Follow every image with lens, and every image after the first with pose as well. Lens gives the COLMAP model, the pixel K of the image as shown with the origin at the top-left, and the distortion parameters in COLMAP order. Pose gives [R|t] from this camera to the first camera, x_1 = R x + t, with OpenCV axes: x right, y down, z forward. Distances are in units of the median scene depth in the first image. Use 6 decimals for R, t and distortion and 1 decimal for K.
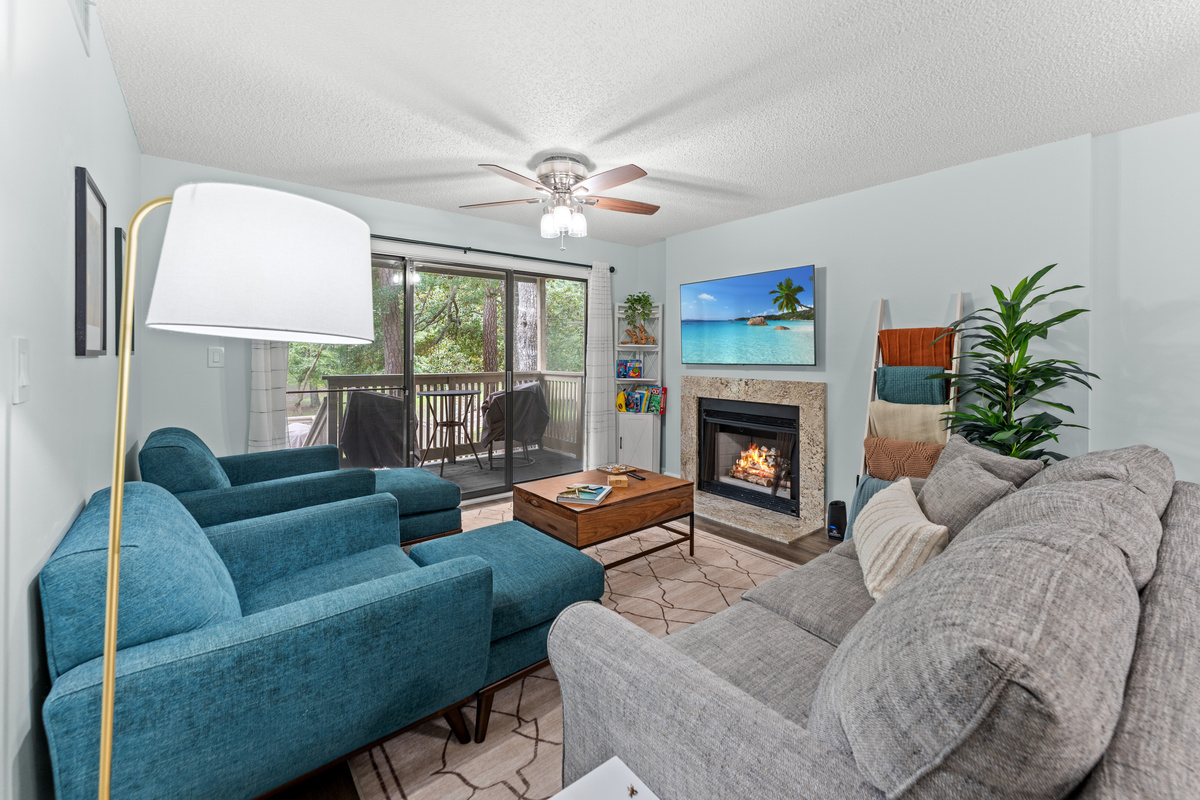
lens RADIAL K [[496.3, 0, 612.4], [0, 496.3, 352.1], [0, 0, 1]] dist [0.001391, -0.002562]
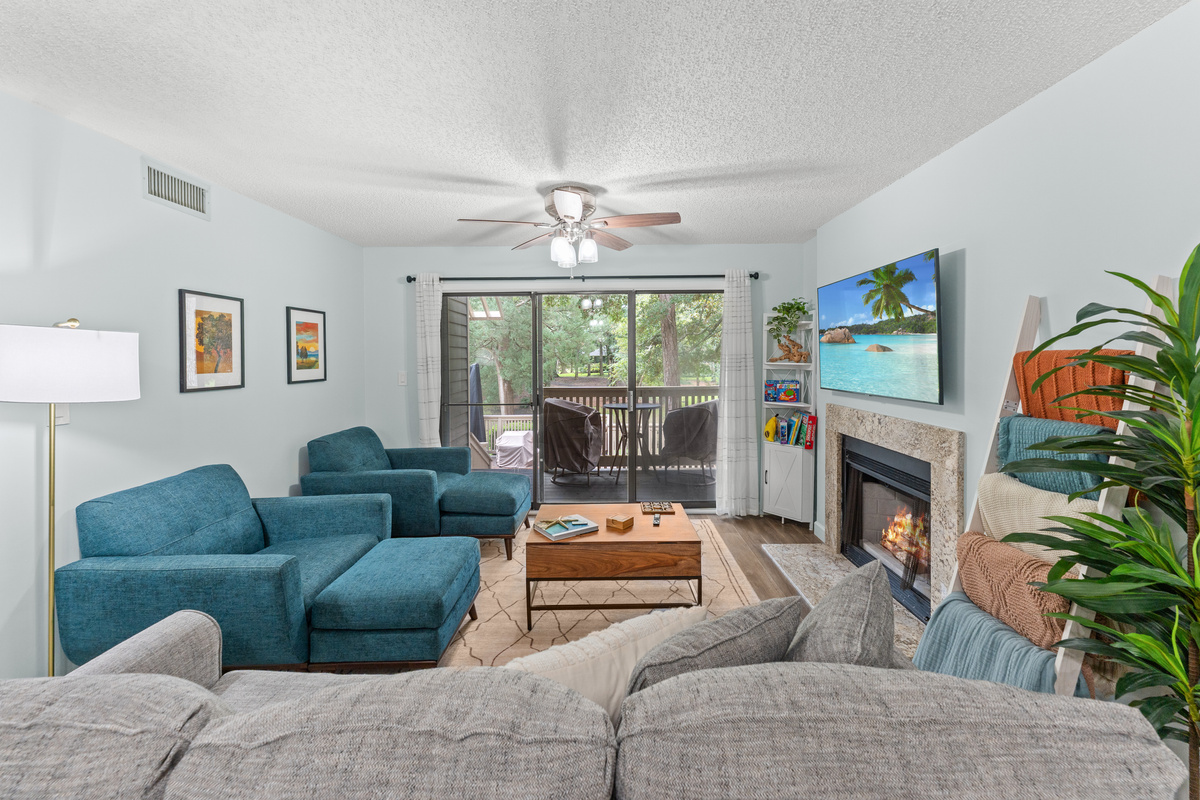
lens RADIAL K [[496.3, 0, 606.2], [0, 496.3, 361.7], [0, 0, 1]] dist [0.001391, -0.002562]
pose [[0.769499, -0.001856, -0.638645, 0.398229], [0.011535, 0.999873, 0.010992, -0.033333], [0.638543, -0.015825, 0.769423, 0.183766]]
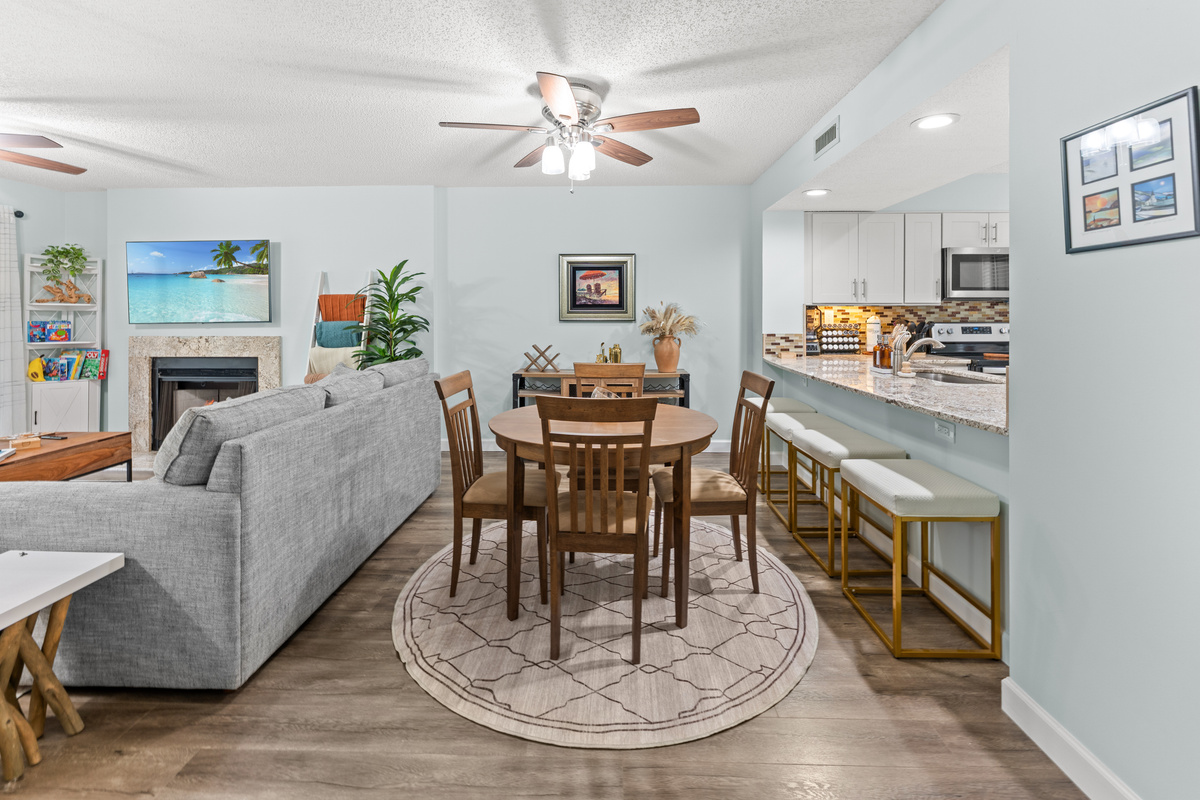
lens RADIAL K [[496.3, 0, 596.6], [0, 496.3, 312.2], [0, 0, 1]] dist [0.001391, -0.002562]
pose [[0.656863, -0.004526, 0.753996, 0.010433], [0.002946, 0.999990, 0.003436, 0.000137], [-0.754004, -0.000036, 0.656870, -0.336886]]
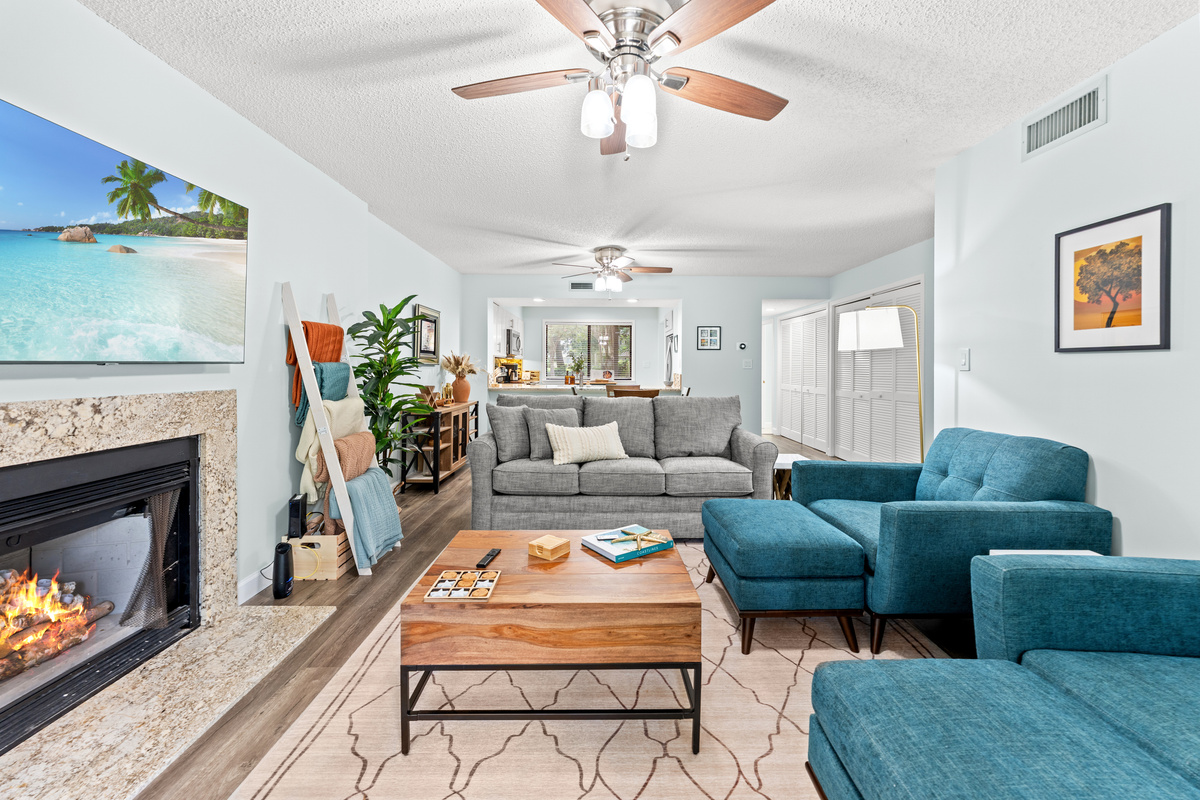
lens RADIAL K [[496.3, 0, 604.6], [0, 496.3, 369.1], [0, 0, 1]] dist [0.001391, -0.002562]
pose [[-0.777279, -0.010491, 0.629068, -0.302306], [-0.009927, 0.999941, 0.004409, 0.022374], [-0.629077, -0.002818, -0.777338, 0.989064]]
